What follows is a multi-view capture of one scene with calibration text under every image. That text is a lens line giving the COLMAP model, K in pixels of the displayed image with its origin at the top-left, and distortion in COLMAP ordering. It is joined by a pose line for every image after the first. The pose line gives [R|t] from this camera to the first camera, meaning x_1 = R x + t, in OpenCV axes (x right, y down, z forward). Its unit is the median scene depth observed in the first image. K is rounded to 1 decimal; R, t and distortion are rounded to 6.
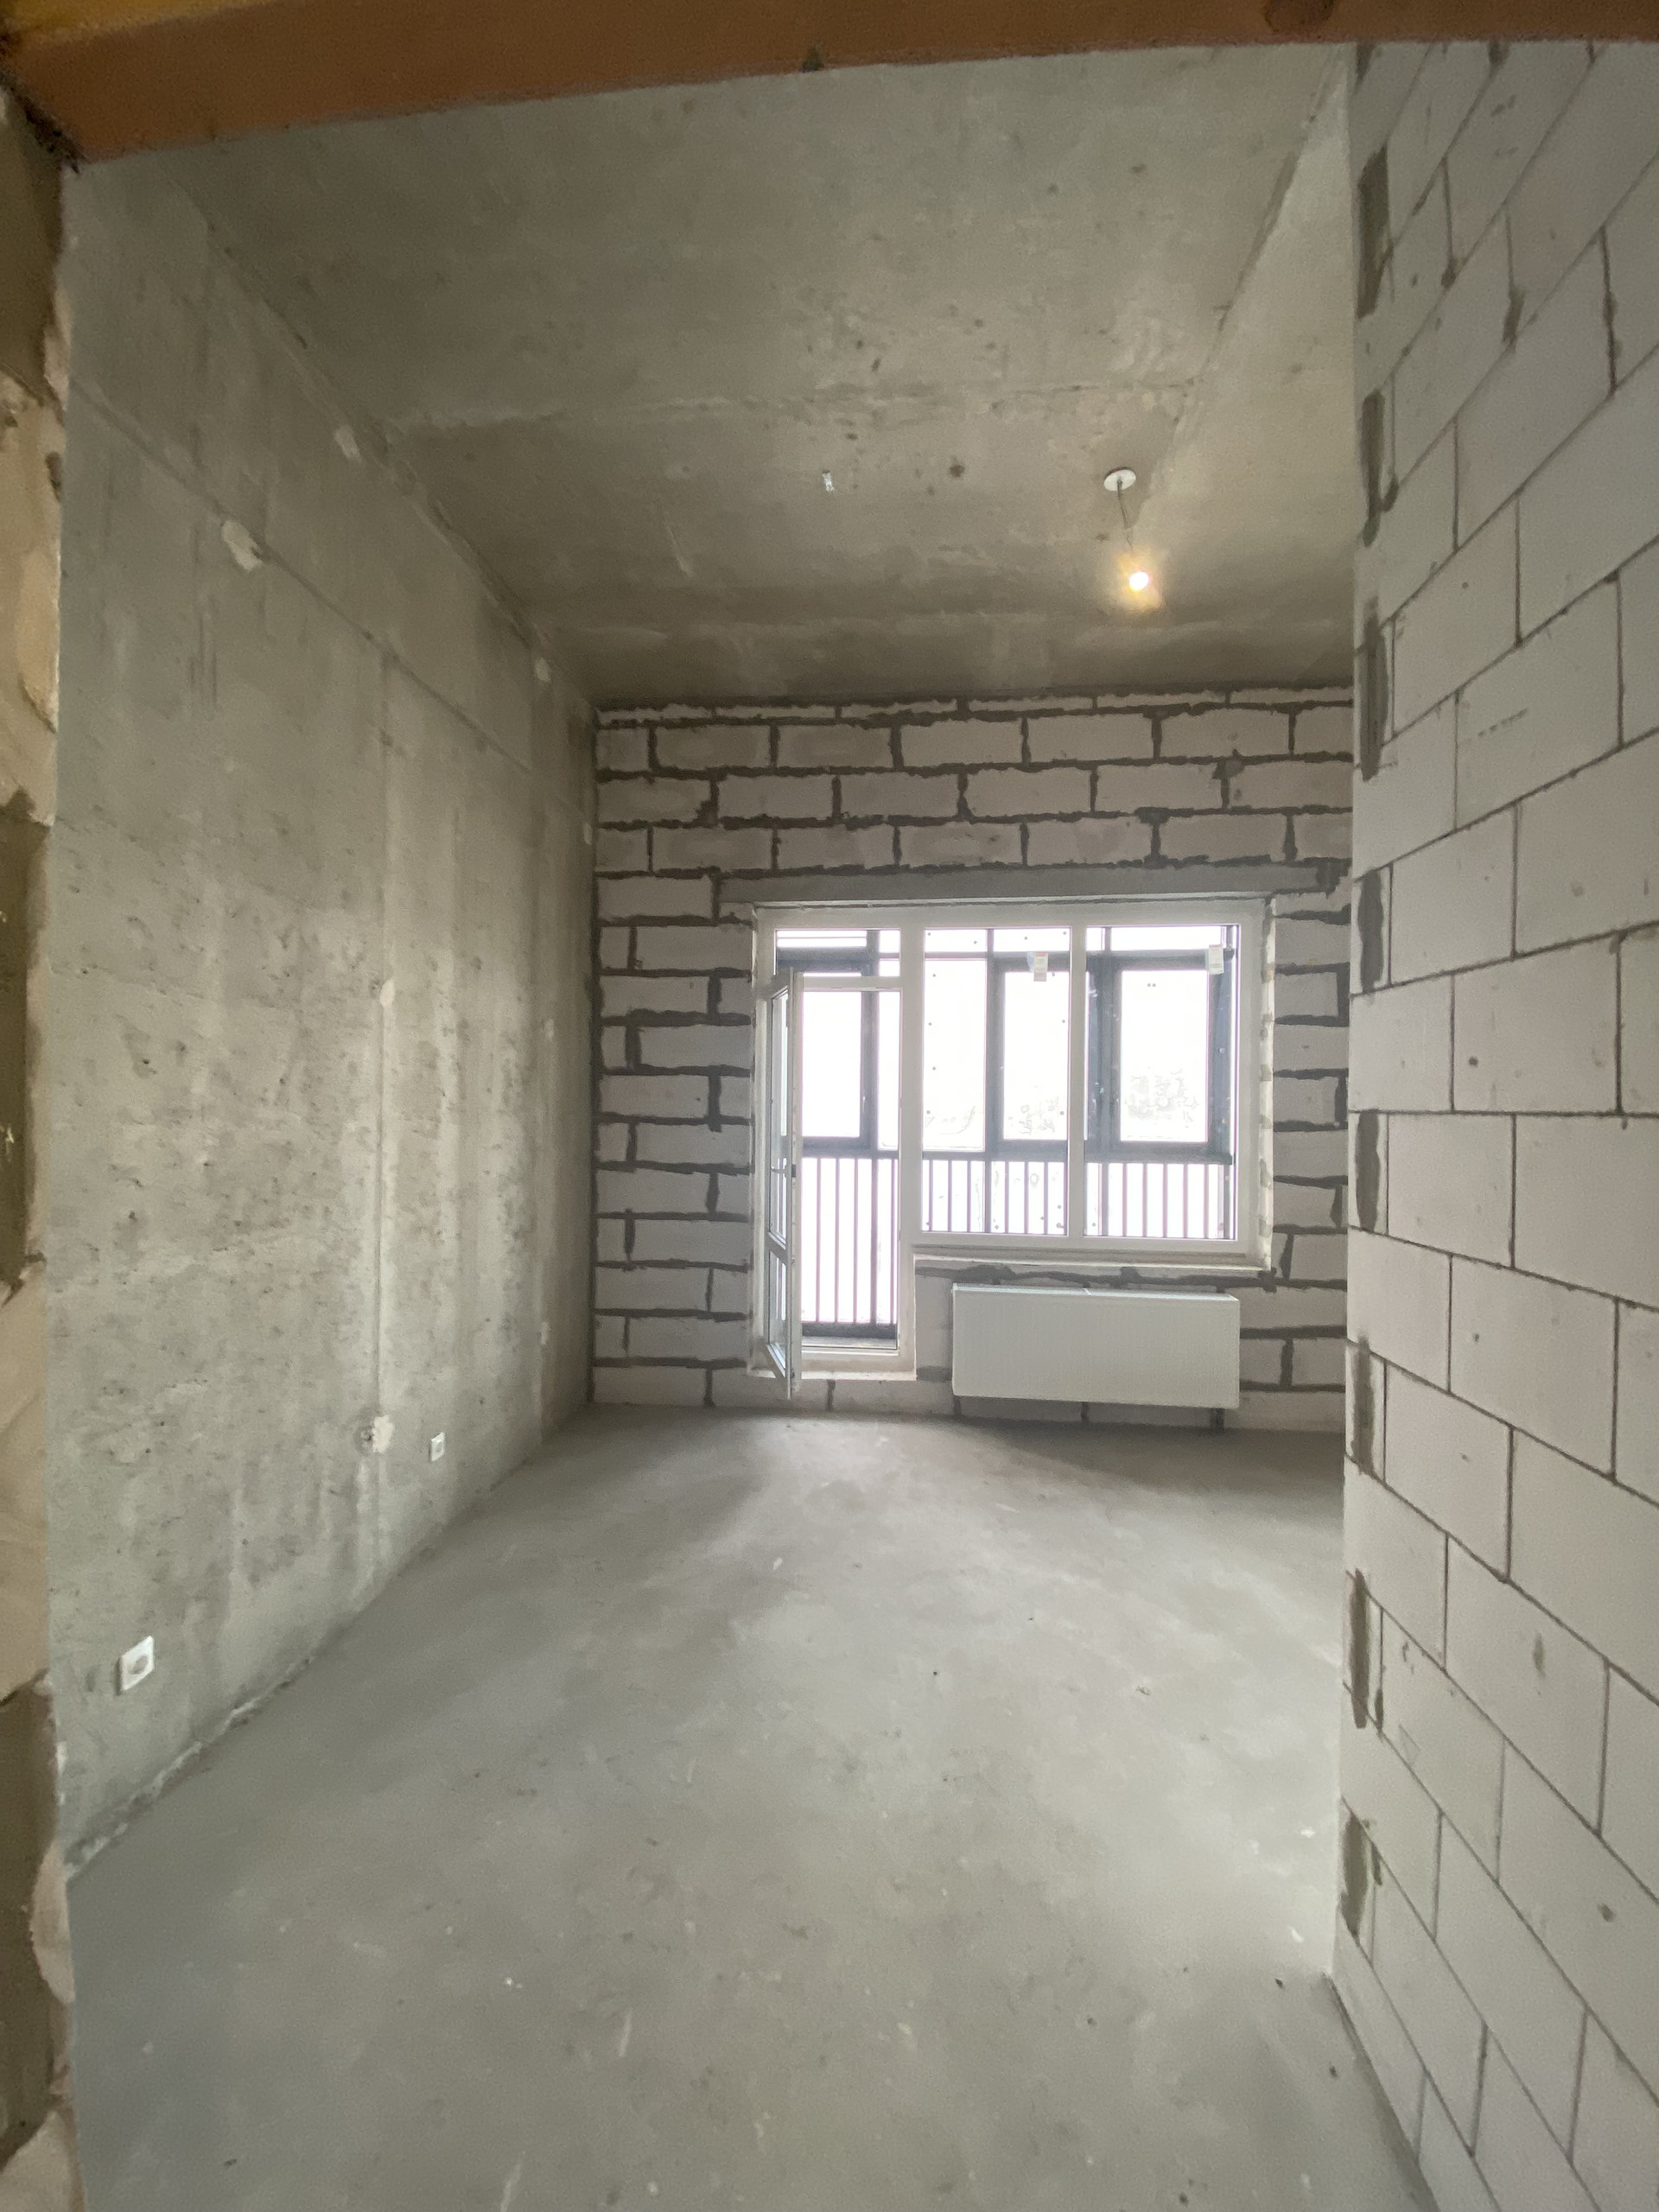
lens RADIAL K [[906.9, 0, 834.0], [0, 906.9, 1104.9], [0, 0, 1]] dist [0.079957, -0.000122]
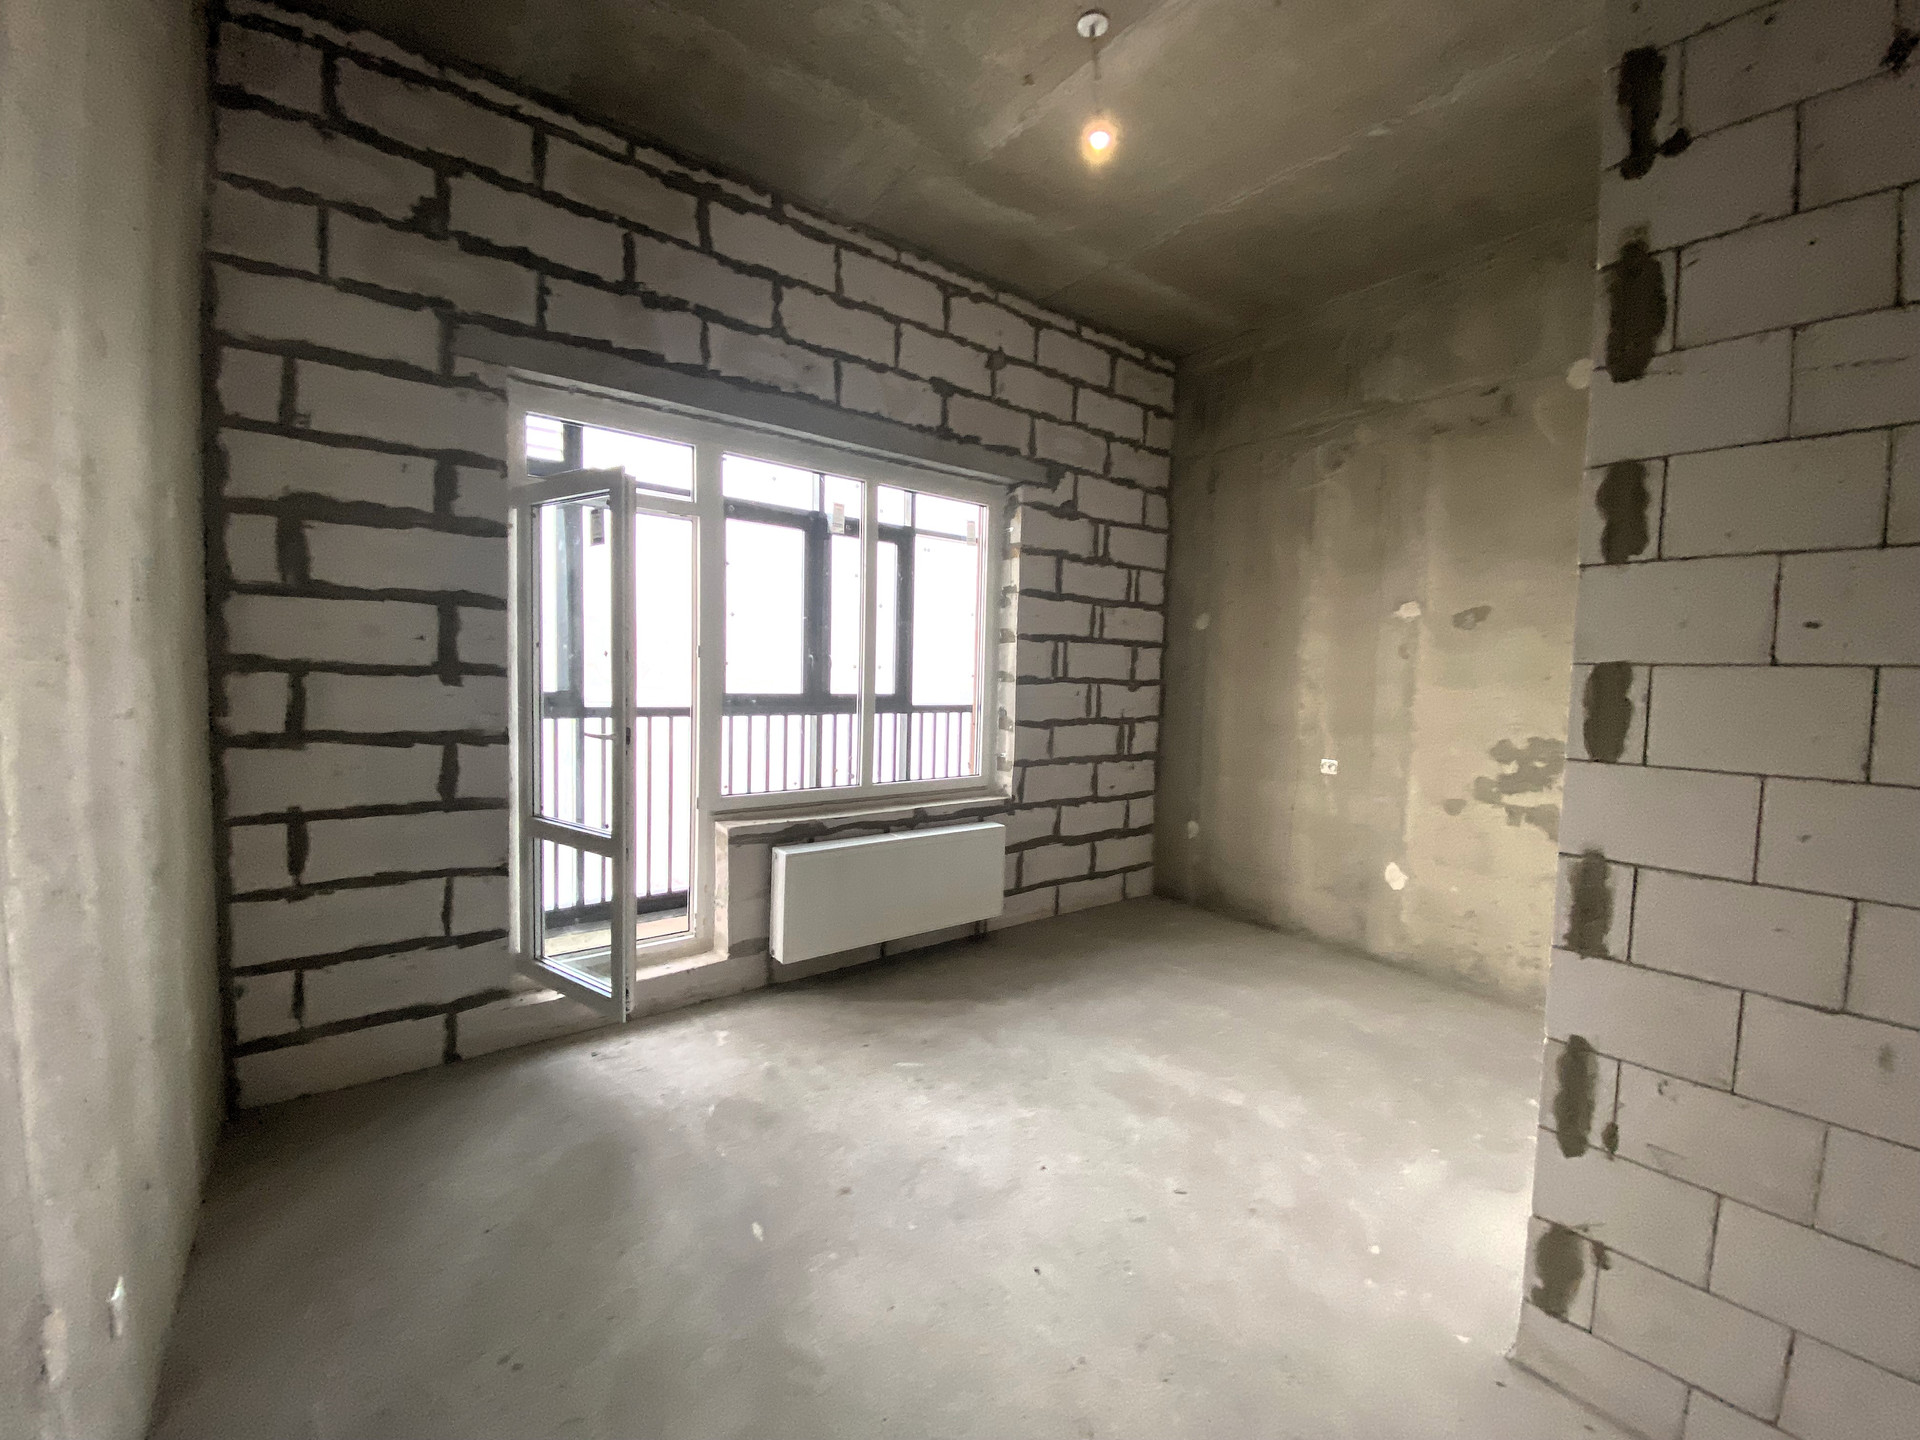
lens RADIAL K [[779.9, 0, 960.0], [0, 779.9, 720.0], [0, 0, 1]] dist [0.034942, -0.031135]
pose [[0.739470, -0.032300, 0.672415, -0.254936], [-0.016883, 0.997644, 0.066489, 0.009099], [-0.672978, -0.060519, 0.737182, 0.287200]]
